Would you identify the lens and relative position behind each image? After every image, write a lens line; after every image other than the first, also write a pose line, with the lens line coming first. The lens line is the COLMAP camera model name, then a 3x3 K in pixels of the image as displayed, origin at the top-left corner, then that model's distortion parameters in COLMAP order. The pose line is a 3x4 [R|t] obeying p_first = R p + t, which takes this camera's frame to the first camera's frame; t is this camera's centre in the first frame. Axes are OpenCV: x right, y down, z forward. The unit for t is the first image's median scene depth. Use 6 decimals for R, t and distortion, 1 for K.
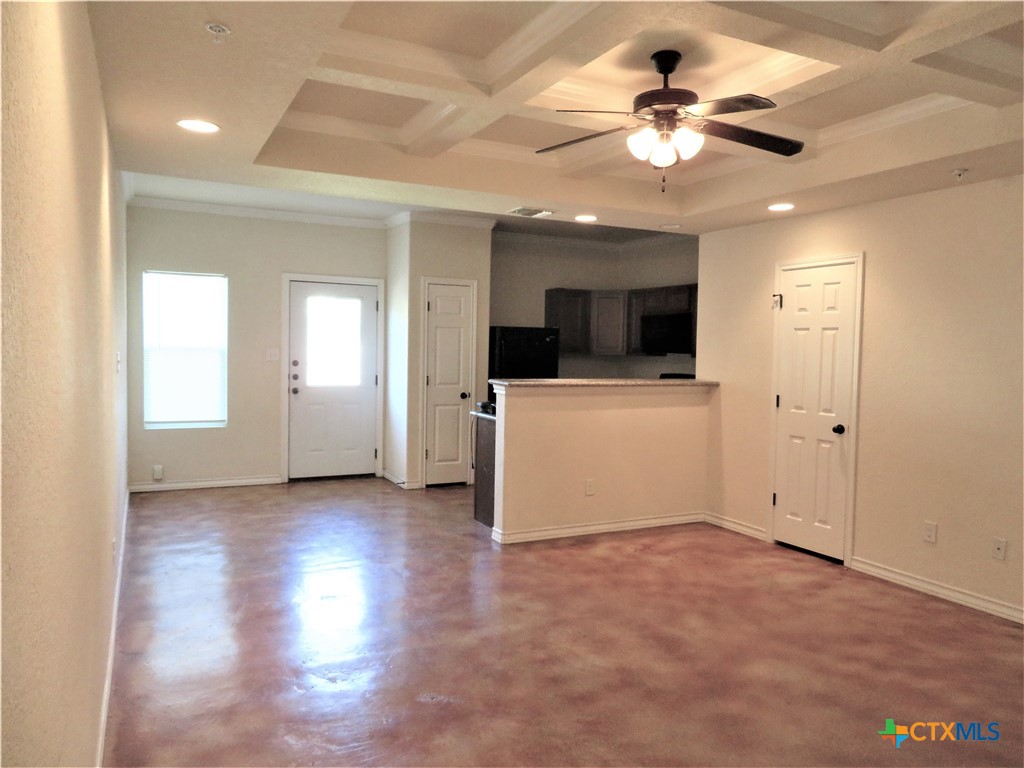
lens RADIAL K [[731.1, 0, 509.6], [0, 731.1, 382.8], [0, 0, 1]] dist [-0.012630, 0.006571]
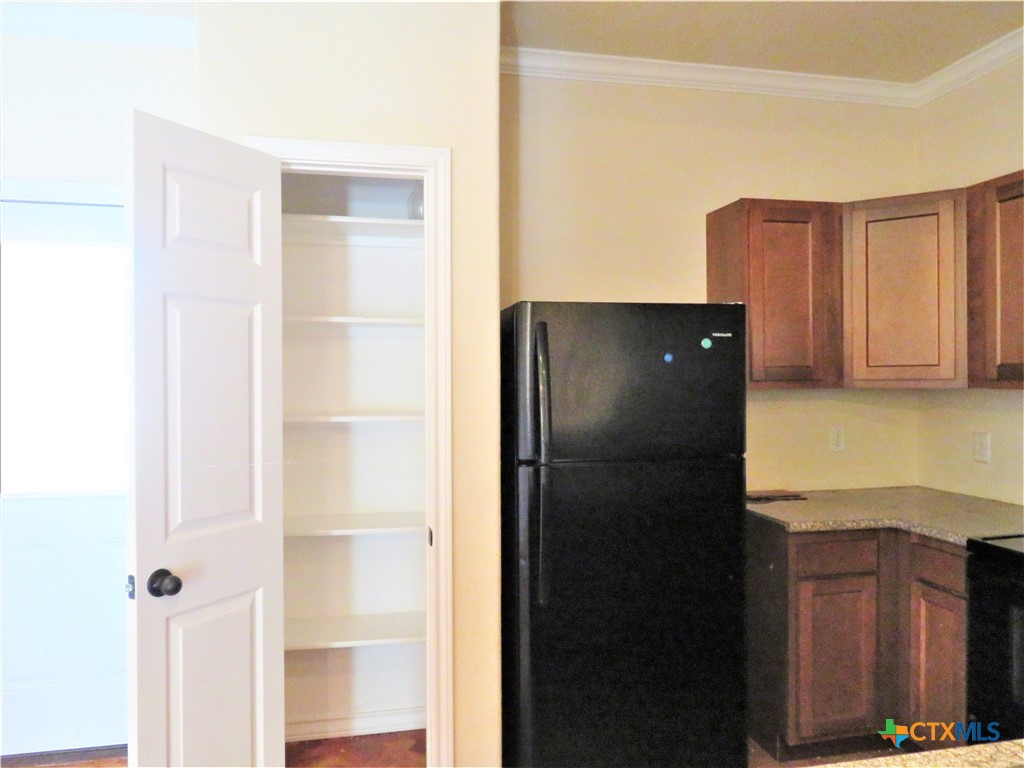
lens RADIAL K [[731.1, 0, 509.6], [0, 731.1, 382.8], [0, 0, 1]] dist [-0.012630, 0.006571]
pose [[0.969484, -0.023272, -0.244048, 0.072281], [0.012614, 0.998901, -0.045145, -0.047599], [0.244831, 0.040689, 0.968712, 1.069488]]
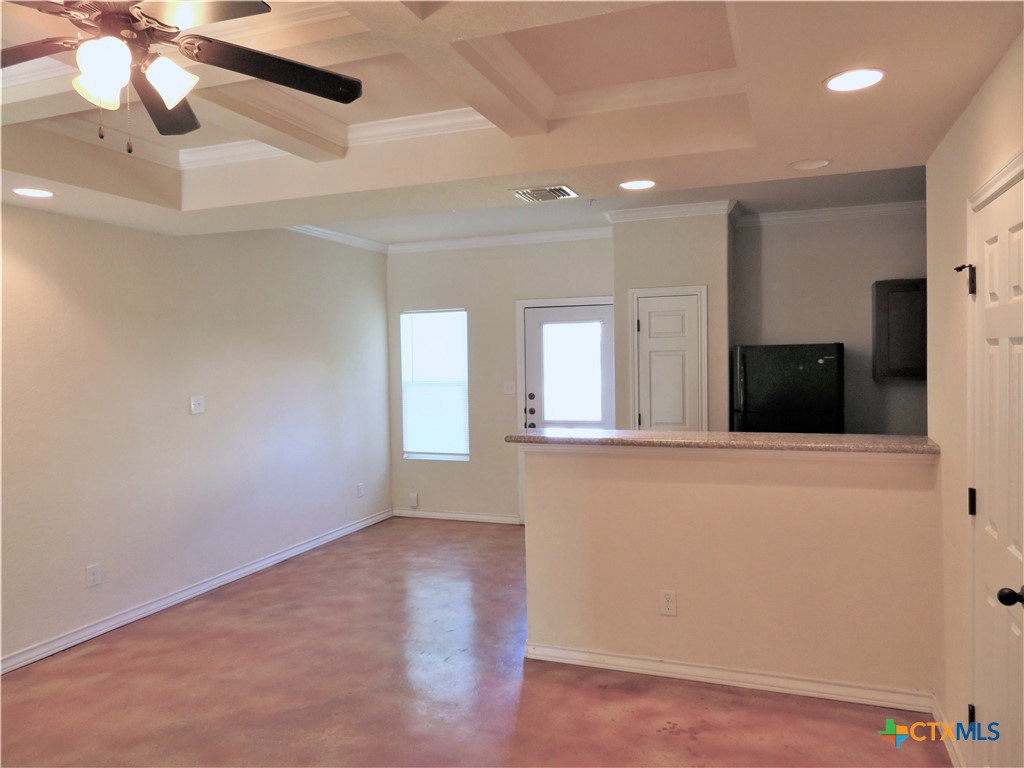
lens RADIAL K [[731.1, 0, 509.6], [0, 731.1, 382.8], [0, 0, 1]] dist [-0.012630, 0.006571]
pose [[0.675683, -0.008853, -0.737140, 0.544732], [-0.002165, 0.999900, -0.013993, -0.045422], [0.737189, 0.011051, 0.675596, 0.517619]]
